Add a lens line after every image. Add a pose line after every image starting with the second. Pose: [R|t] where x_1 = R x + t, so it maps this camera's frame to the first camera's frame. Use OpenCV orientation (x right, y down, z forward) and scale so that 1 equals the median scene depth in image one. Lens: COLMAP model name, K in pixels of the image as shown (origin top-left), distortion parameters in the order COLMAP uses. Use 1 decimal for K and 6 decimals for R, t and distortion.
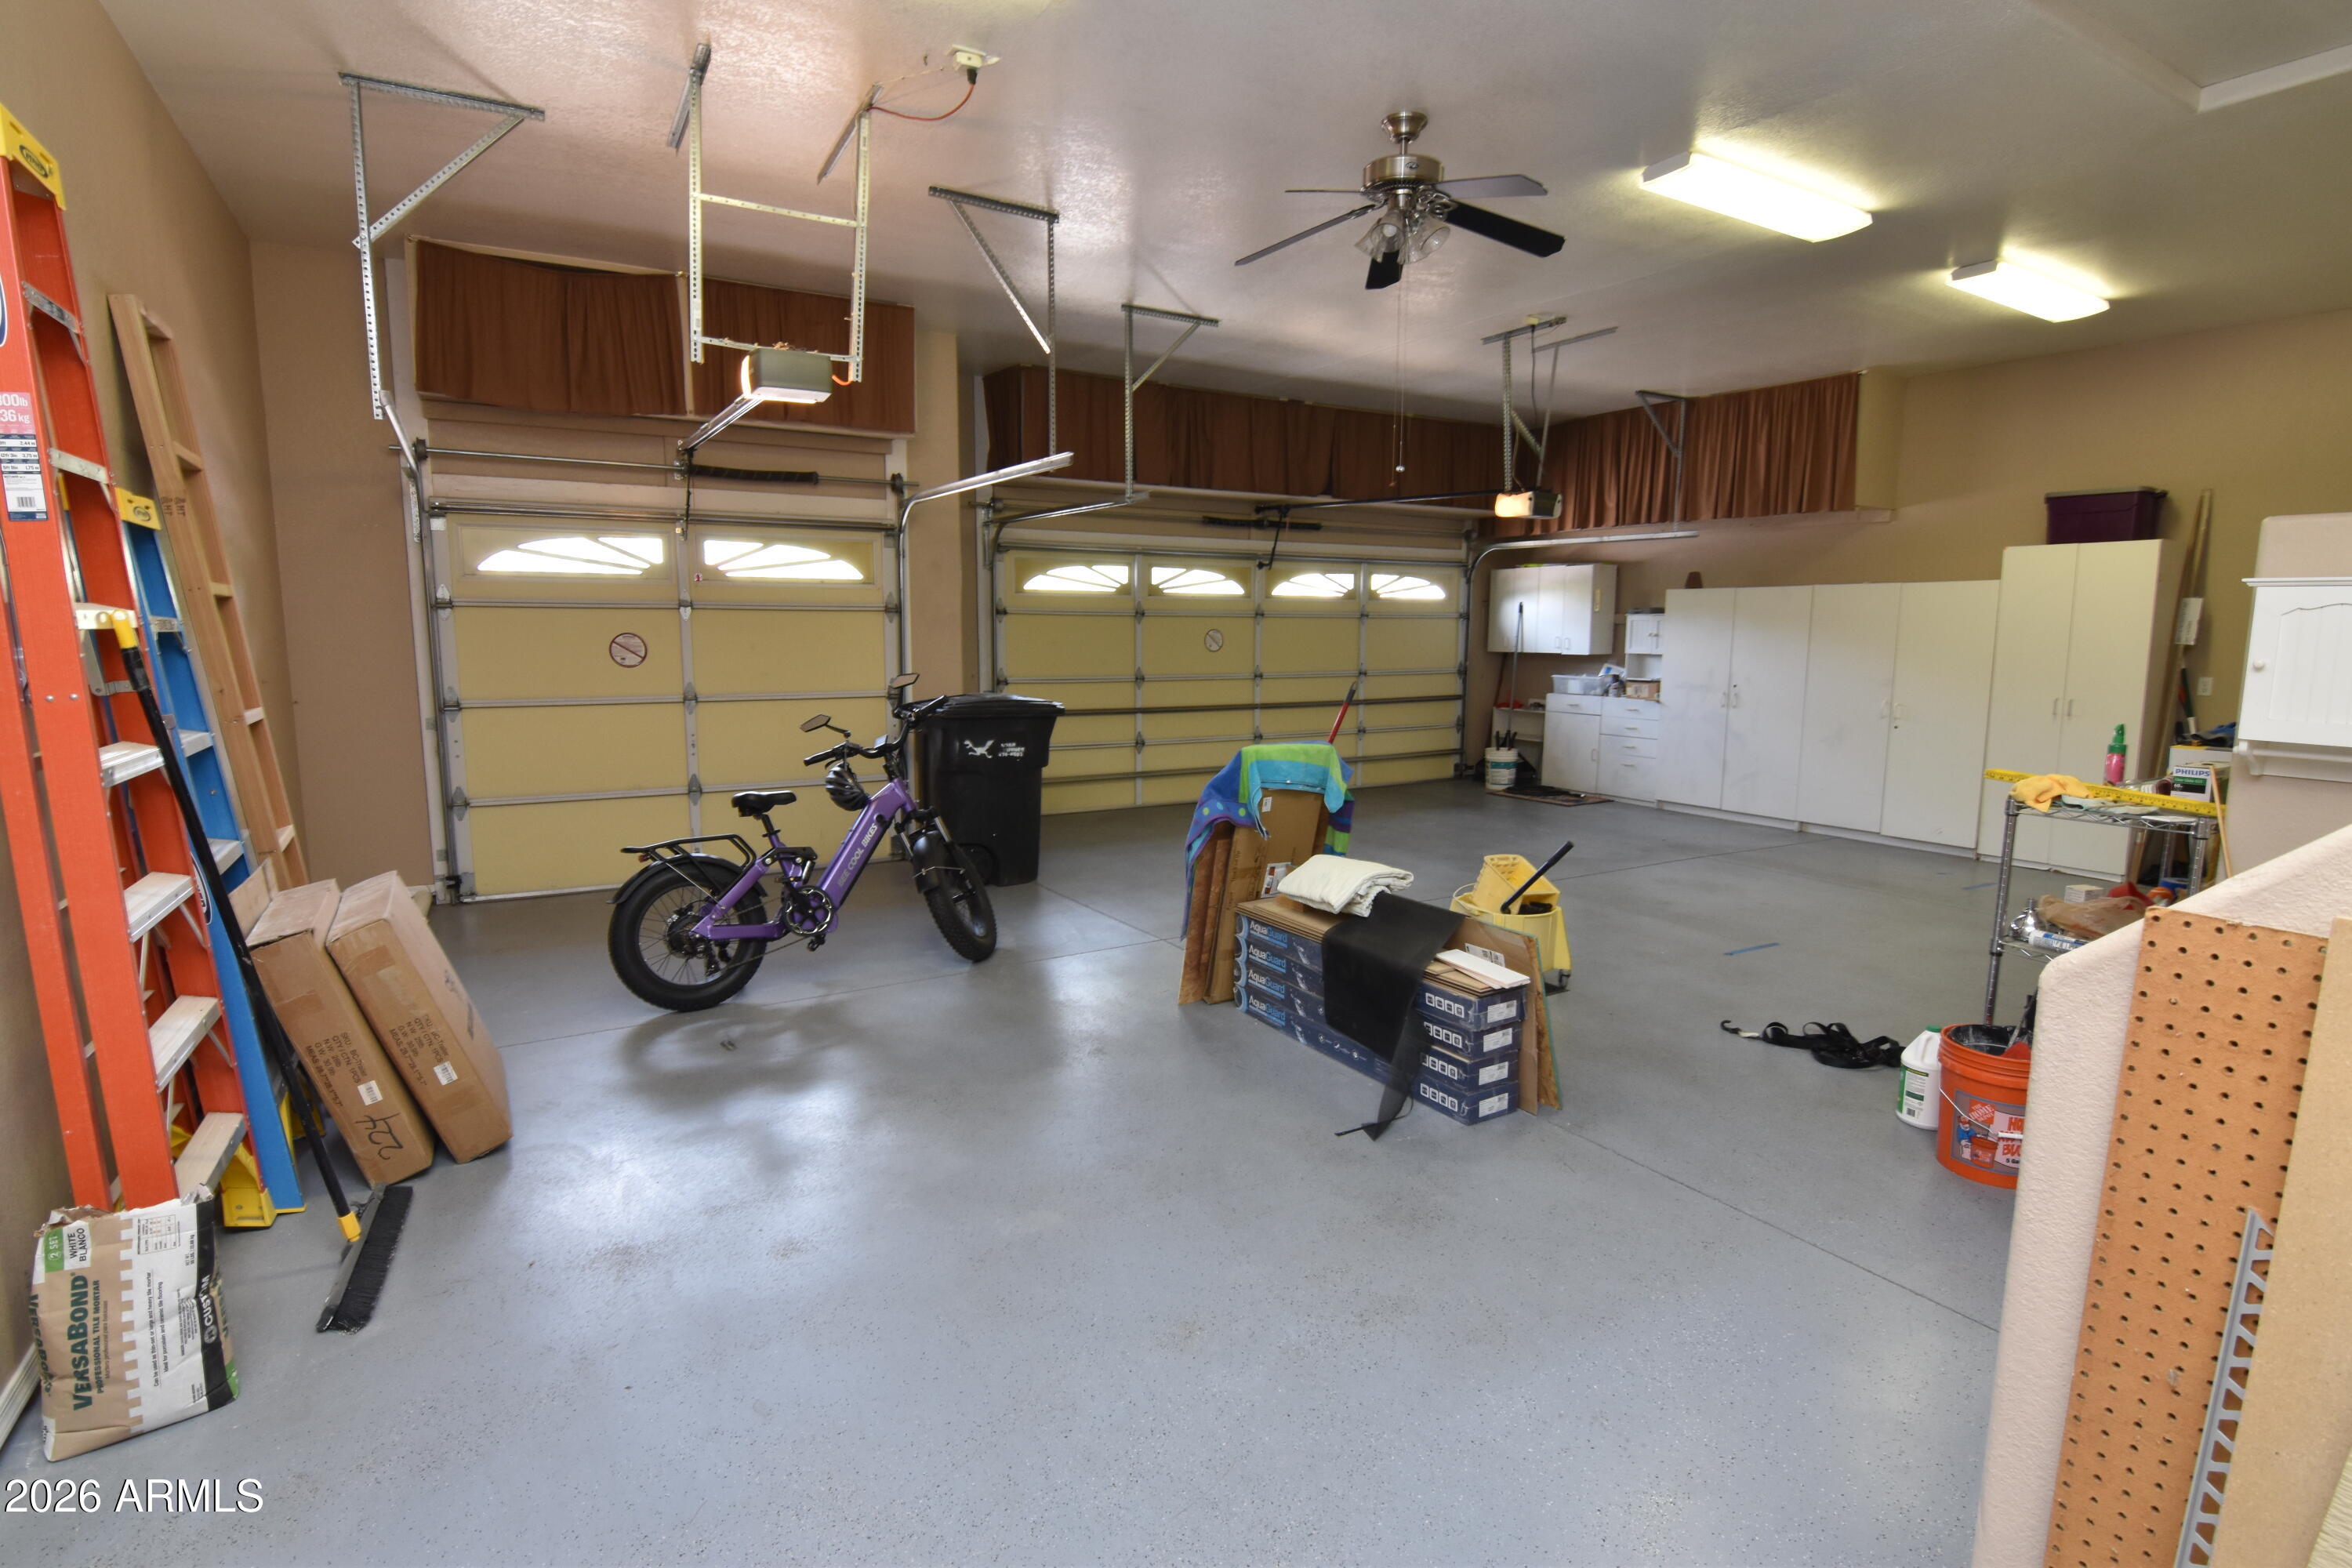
lens RADIAL K [[1136.7, 0, 1172.4], [0, 1136.7, 797.3], [0, 0, 1]] dist [-0.007795, -0.008865]
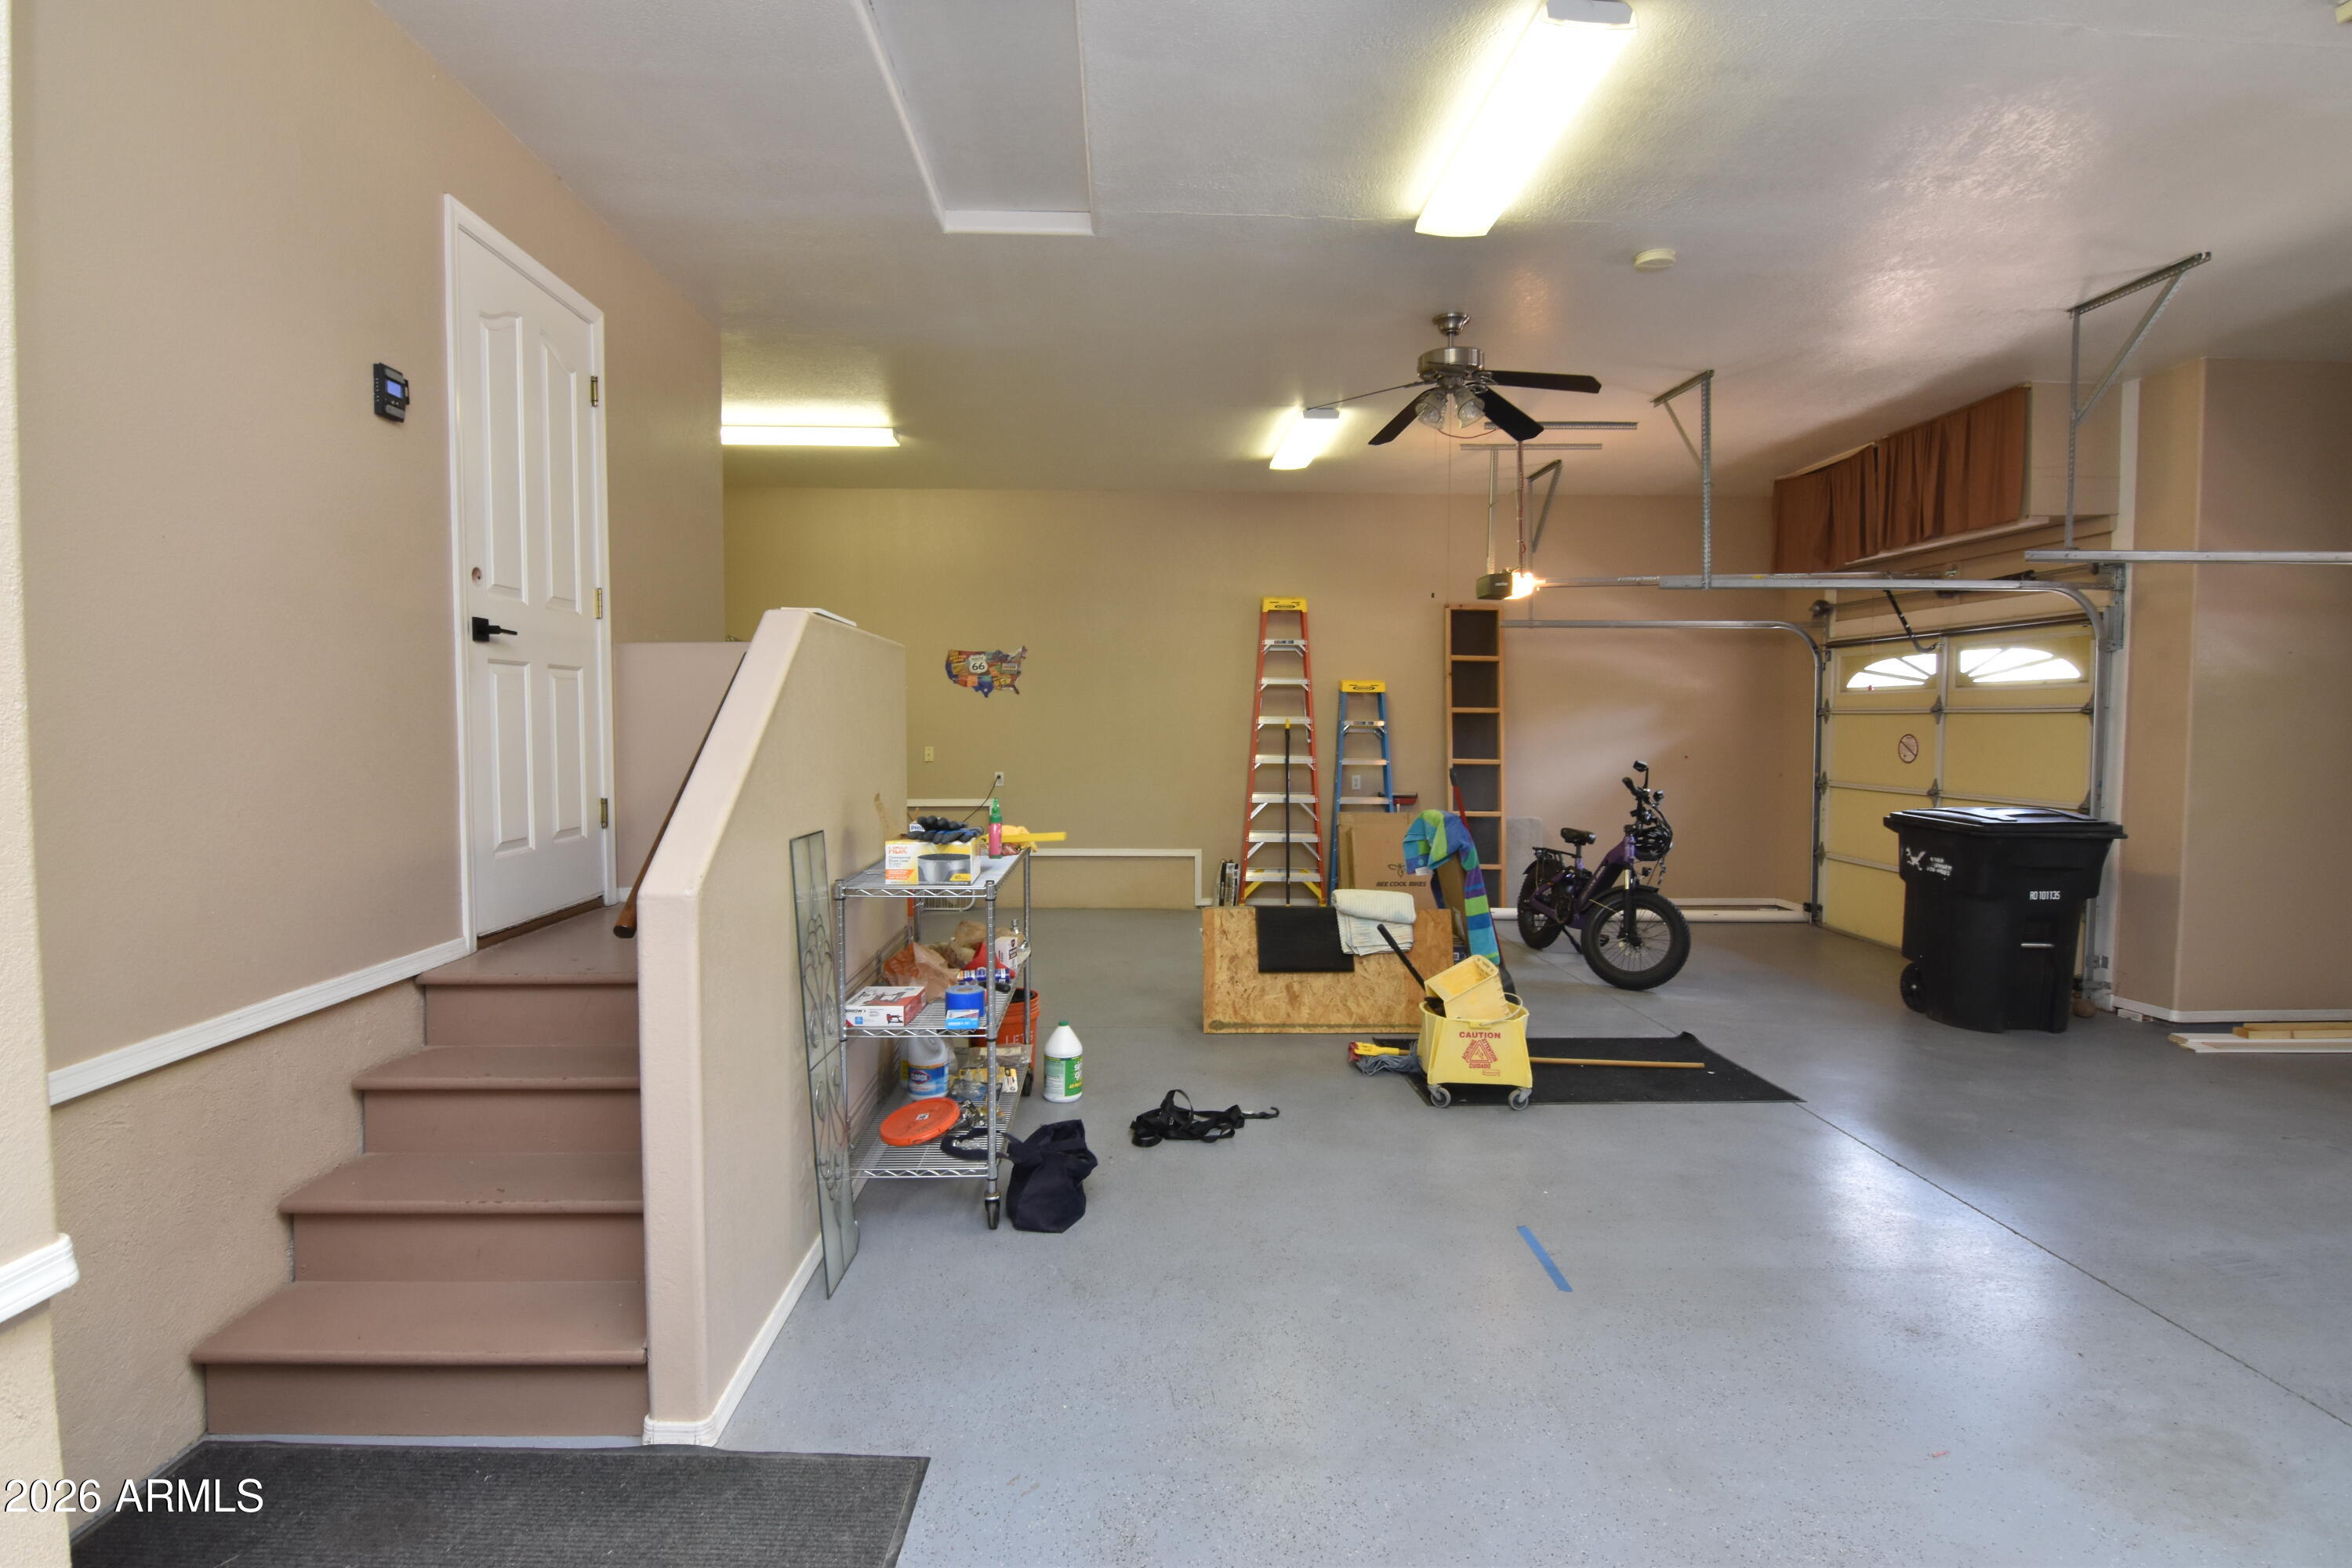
lens RADIAL K [[1136.7, 0, 1169.9], [0, 1136.7, 780.7], [0, 0, 1]] dist [-0.007795, -0.008865]
pose [[-0.459901, 0.036889, -0.887204, 0.933600], [-0.147640, 0.982053, 0.117365, -0.124771], [0.875610, 0.184963, -0.446201, 0.880719]]
